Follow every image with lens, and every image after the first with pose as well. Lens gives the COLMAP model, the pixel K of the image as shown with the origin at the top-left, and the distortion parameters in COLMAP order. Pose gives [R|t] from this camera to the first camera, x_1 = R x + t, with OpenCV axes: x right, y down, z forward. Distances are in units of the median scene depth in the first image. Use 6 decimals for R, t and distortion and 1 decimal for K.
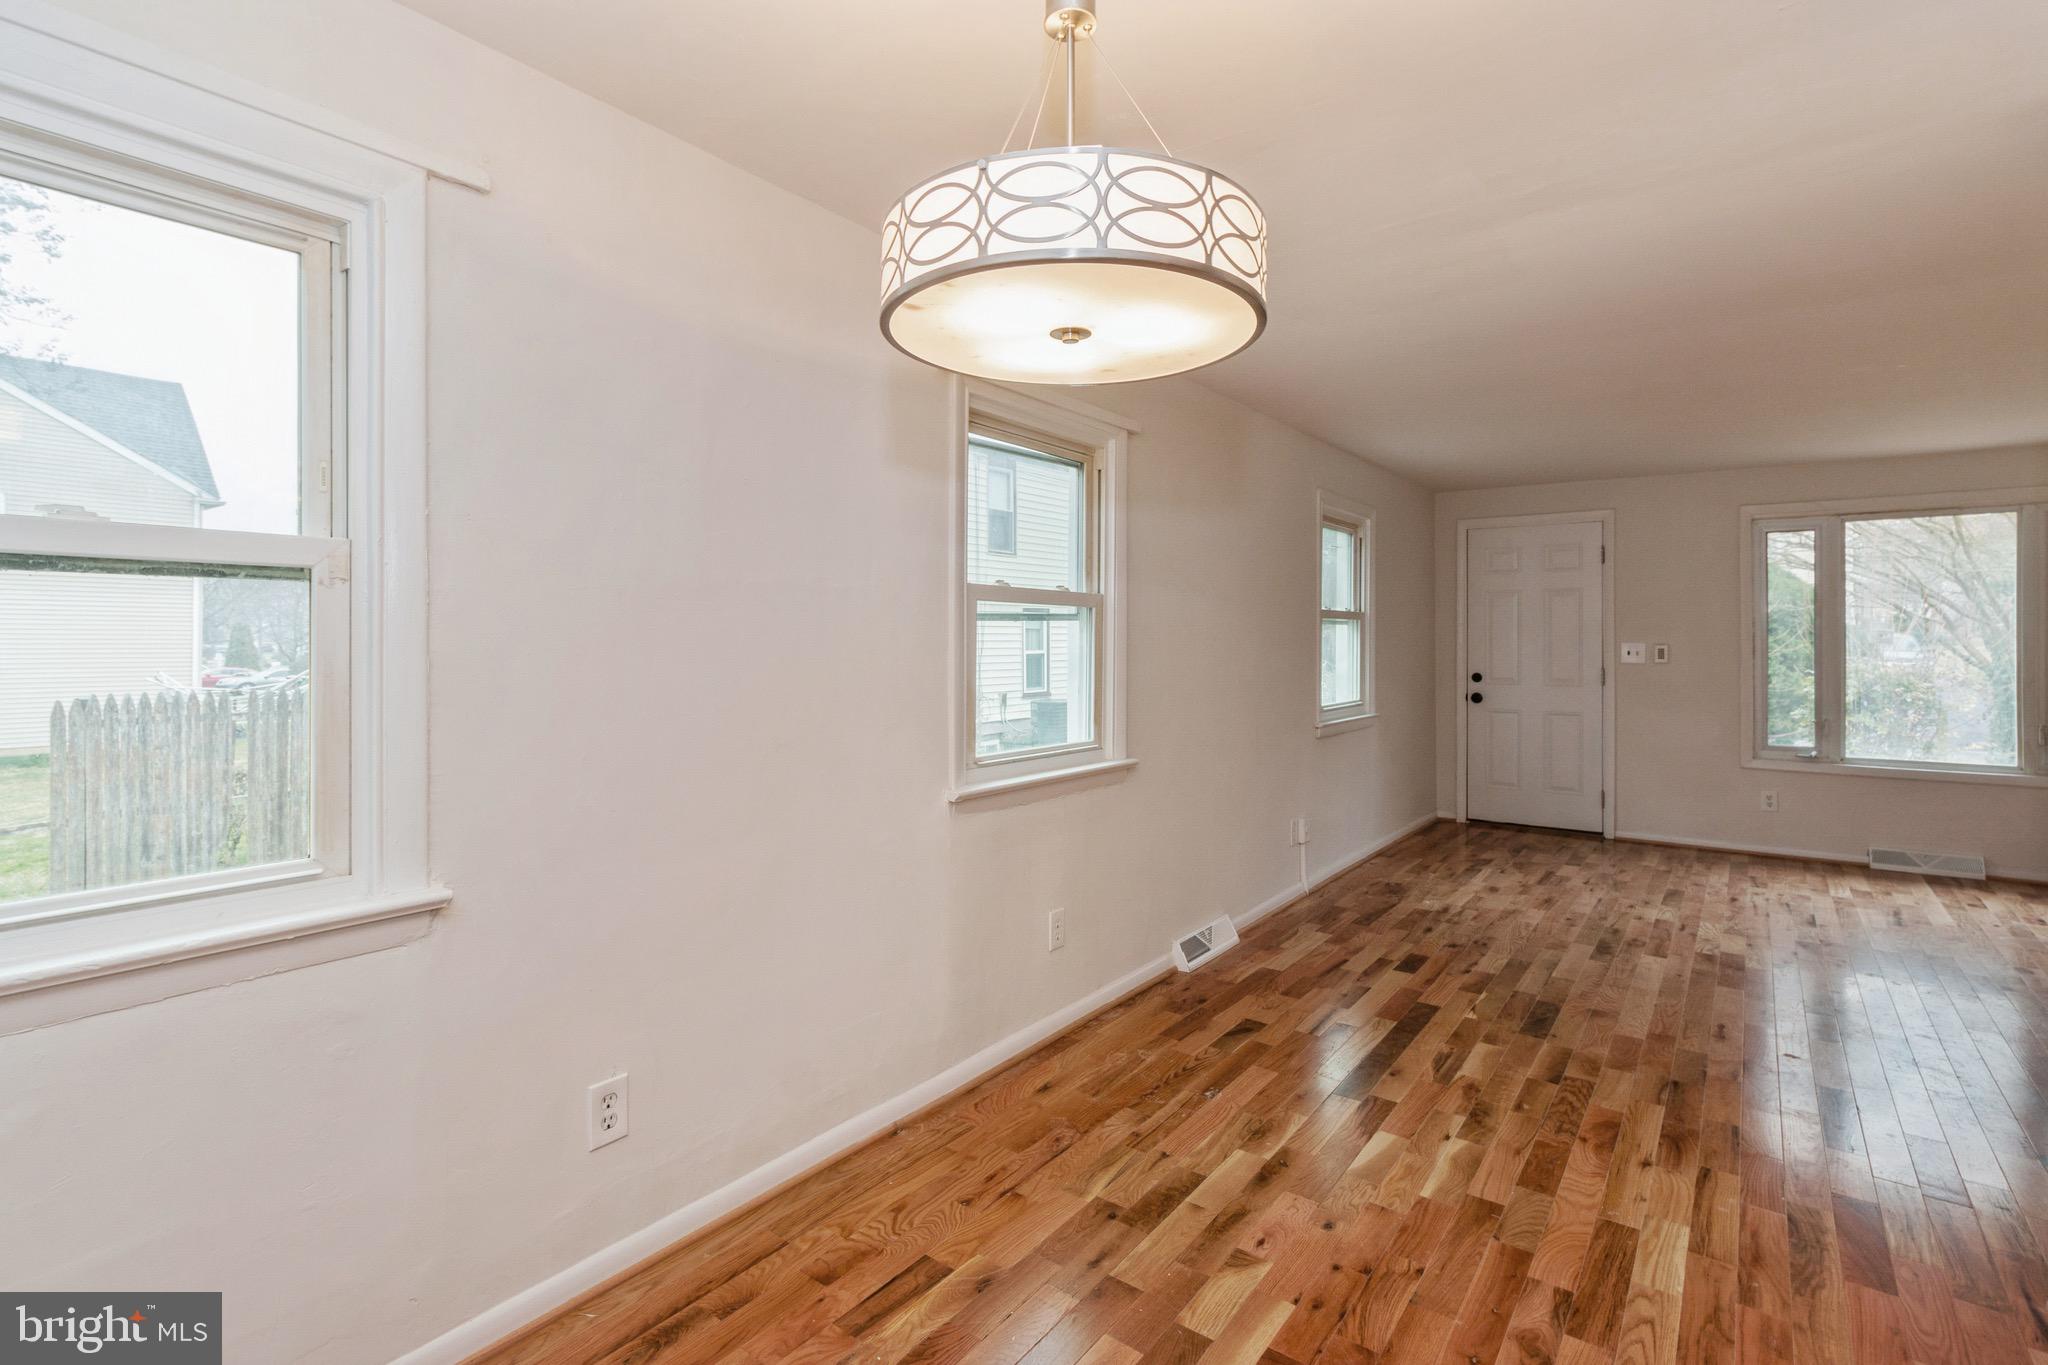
lens RADIAL K [[966.3, 0, 1022.6], [0, 966.3, 640.7], [0, 0, 1]] dist [0.005447, 0.000169]
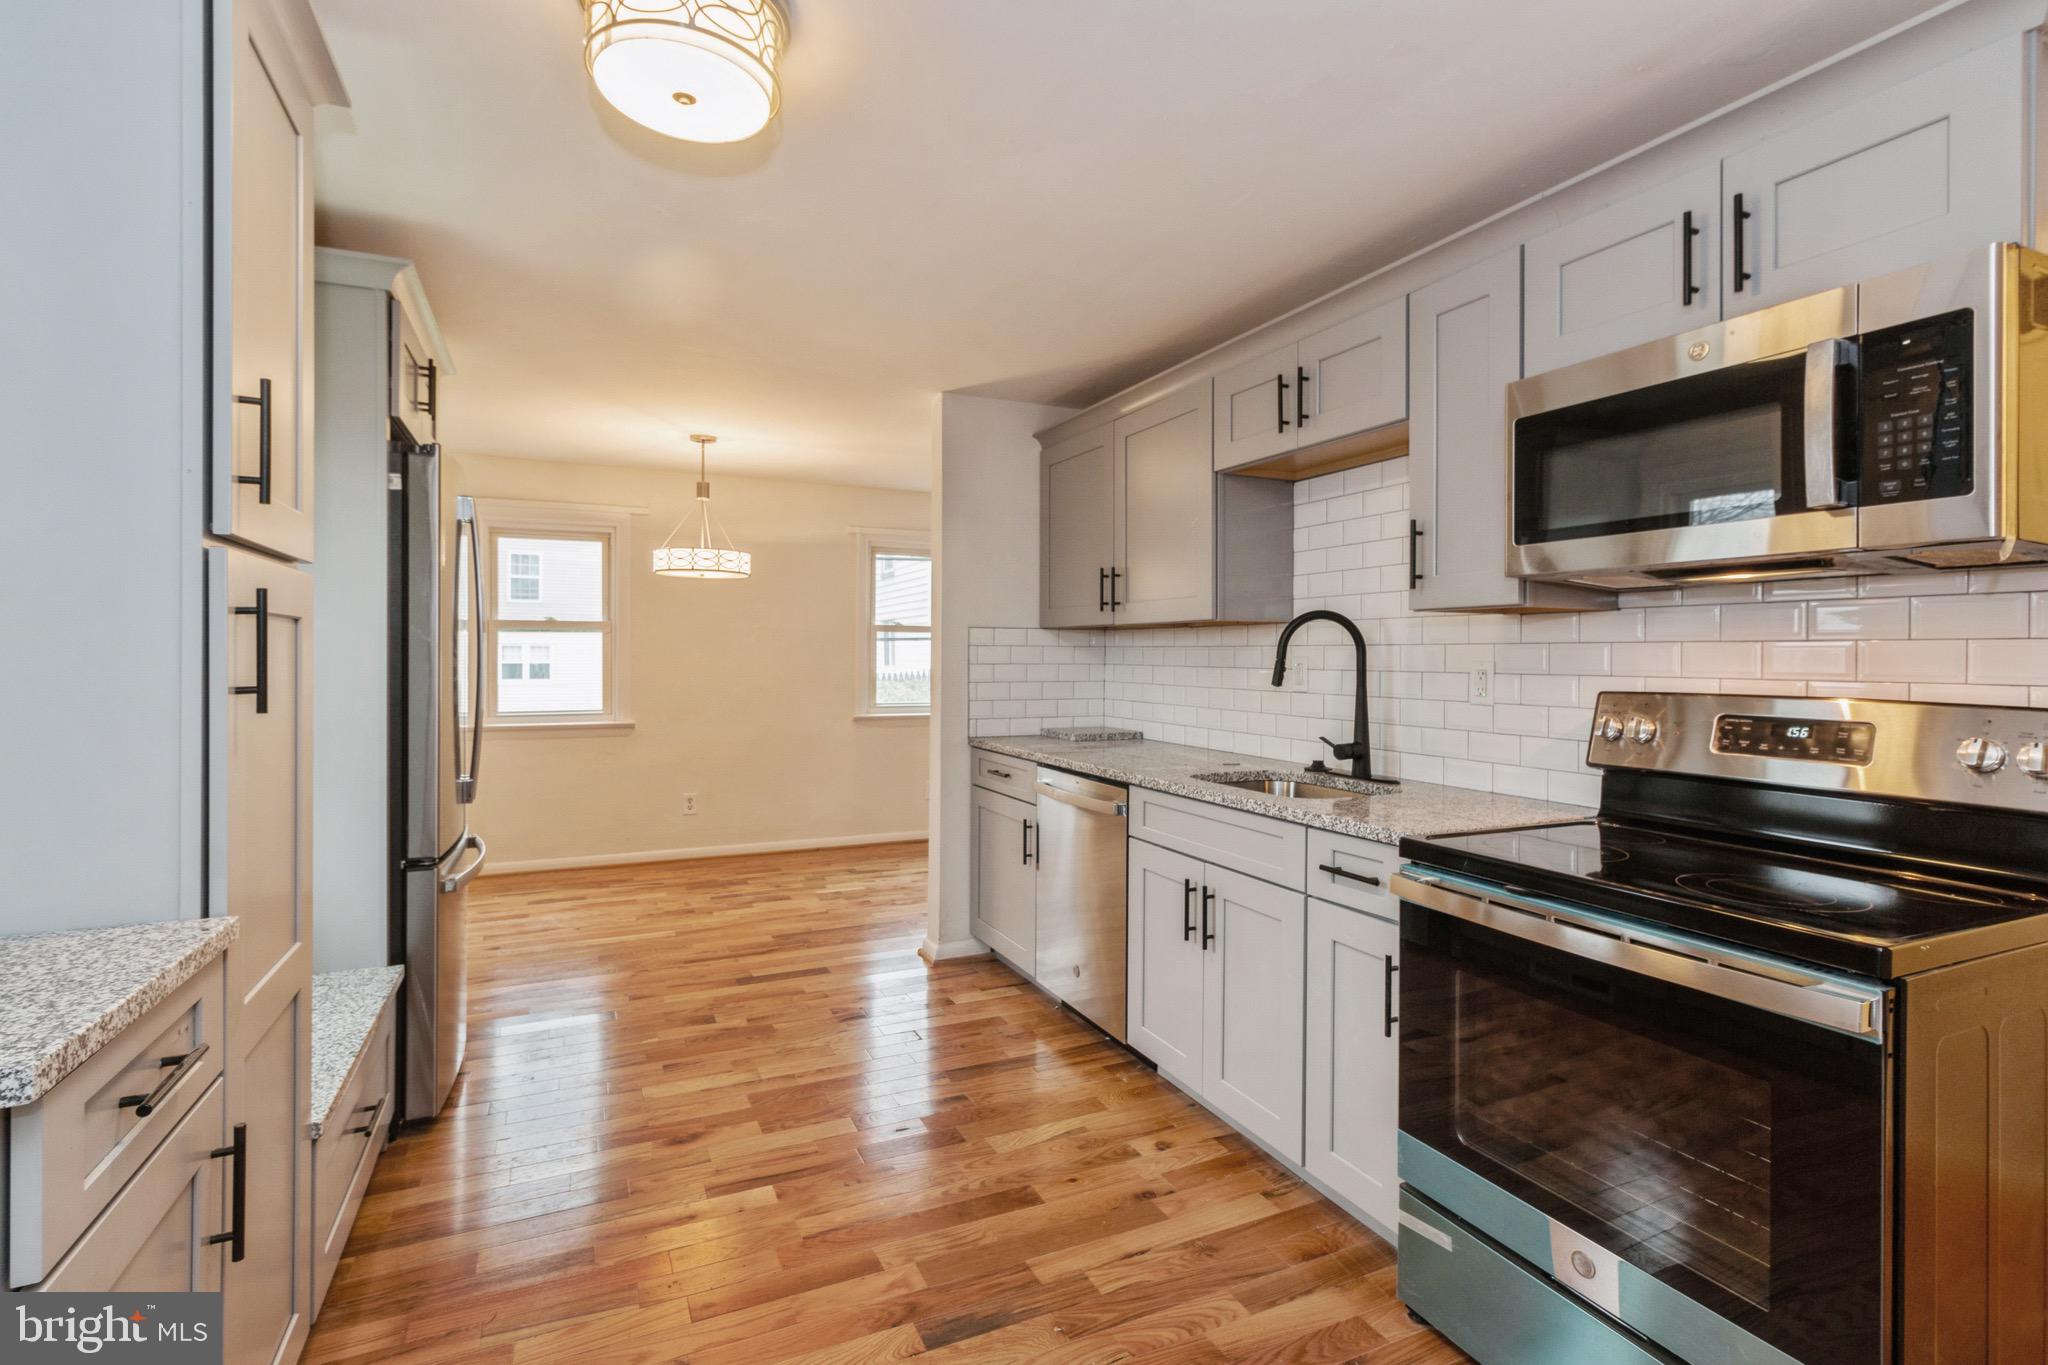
lens RADIAL K [[963.0, 0, 1016.1], [0, 963.0, 655.1], [0, 0, 1]] dist [0.001335, 0.001287]
pose [[0.884730, 0.001214, -0.466102, 1.435845], [-0.000113, 0.999997, 0.002390, 0.007684], [0.466104, -0.002062, 0.884728, -0.913036]]
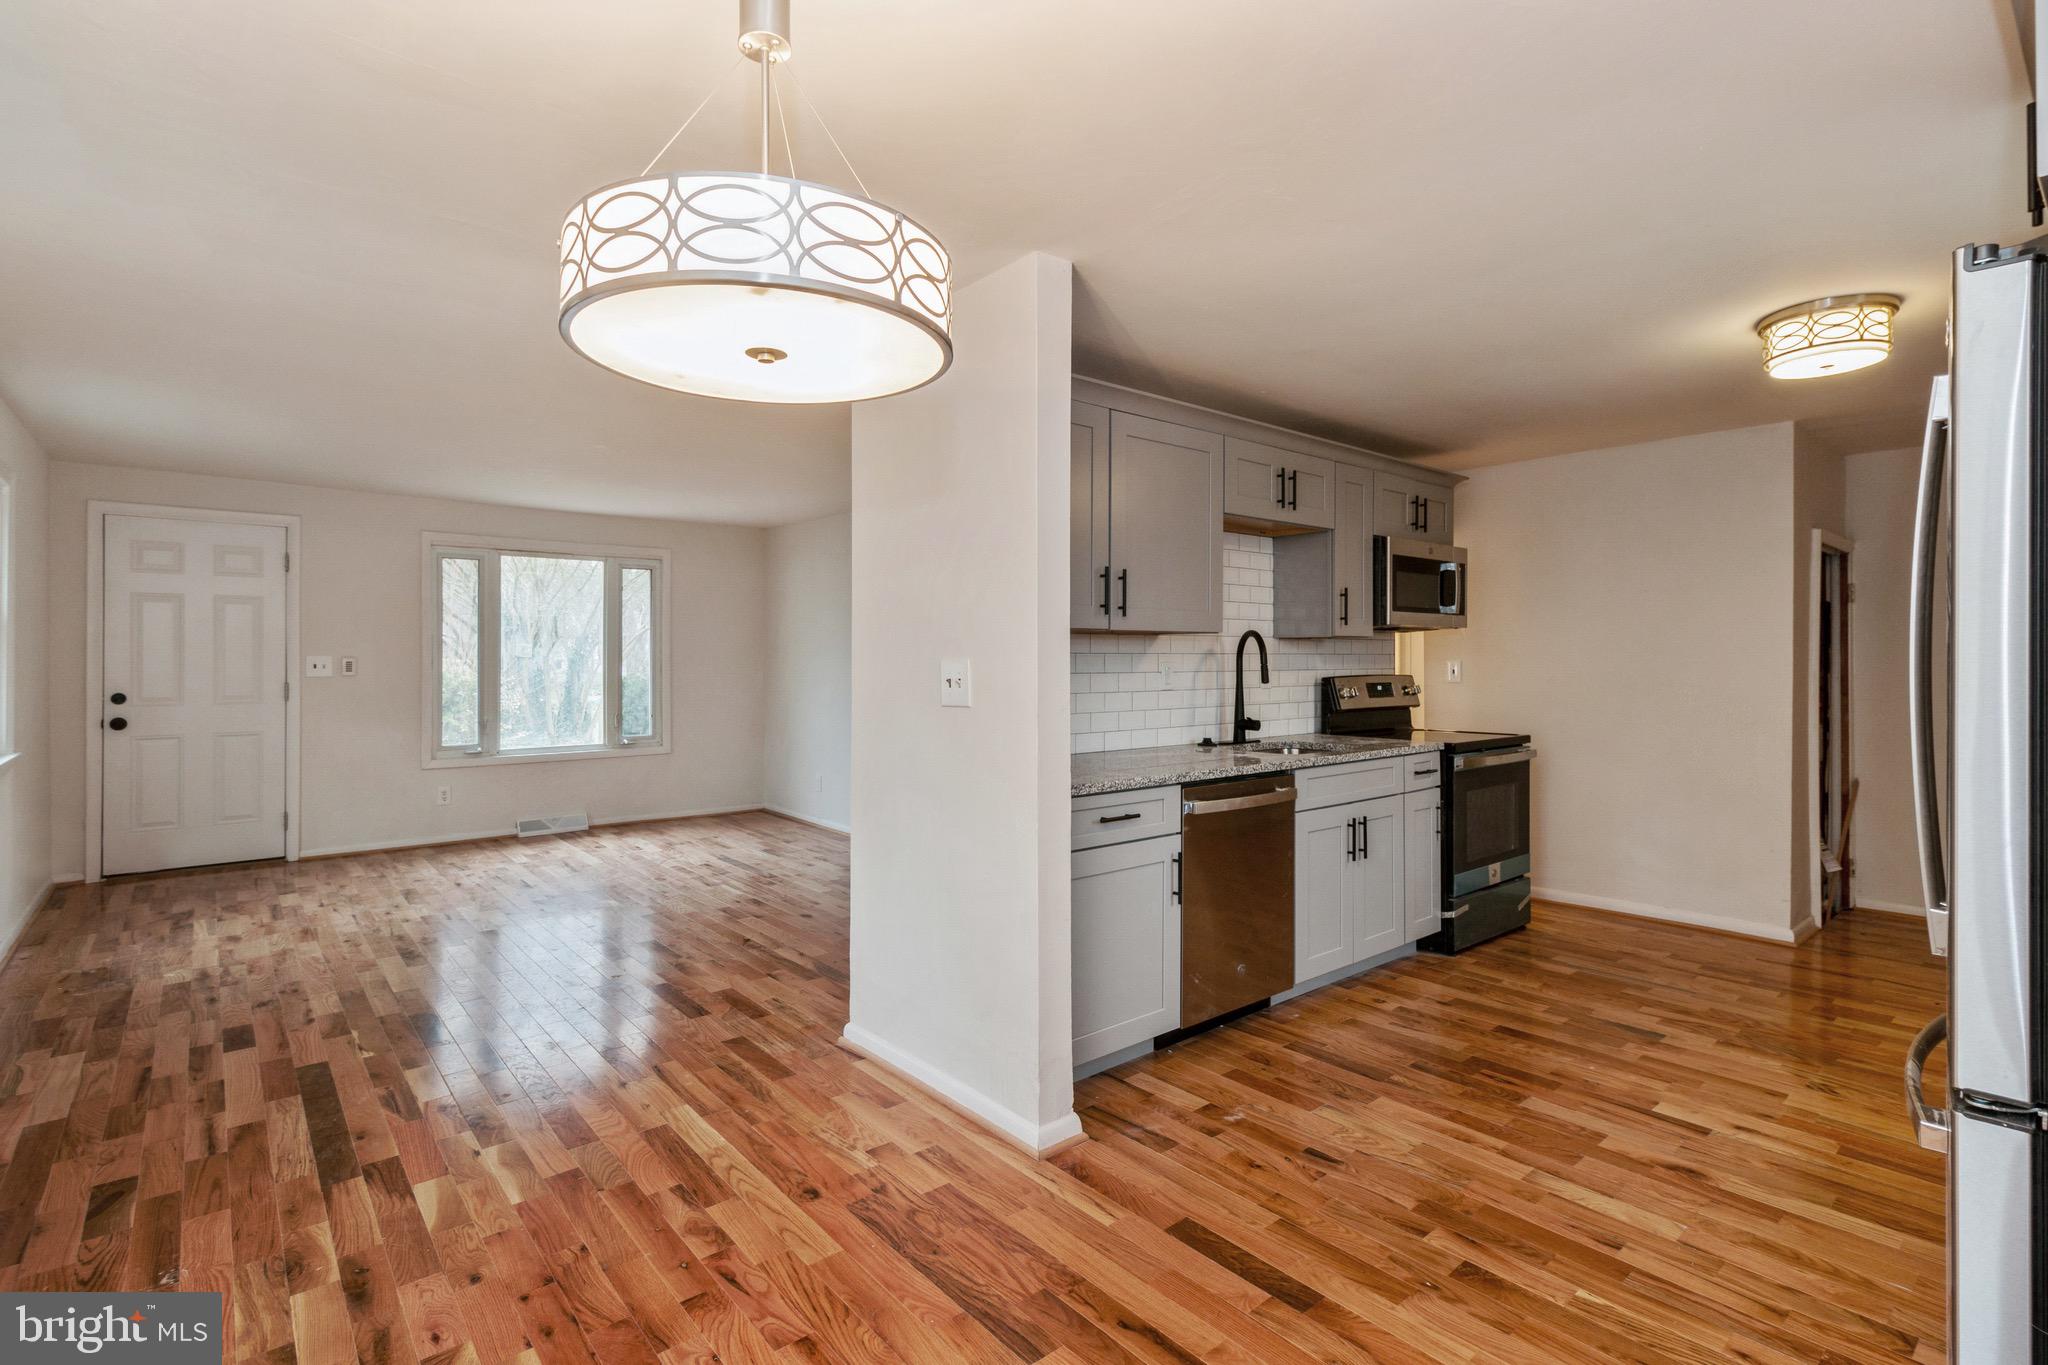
lens RADIAL K [[963.0, 0, 1016.1], [0, 963.0, 655.1], [0, 0, 1]] dist [0.001335, 0.001287]
pose [[0.219958, -0.000350, 0.975509, -0.402929], [-0.001474, 0.999999, 0.000691, 0.000024], [-0.975508, -0.001590, 0.219958, 0.241176]]
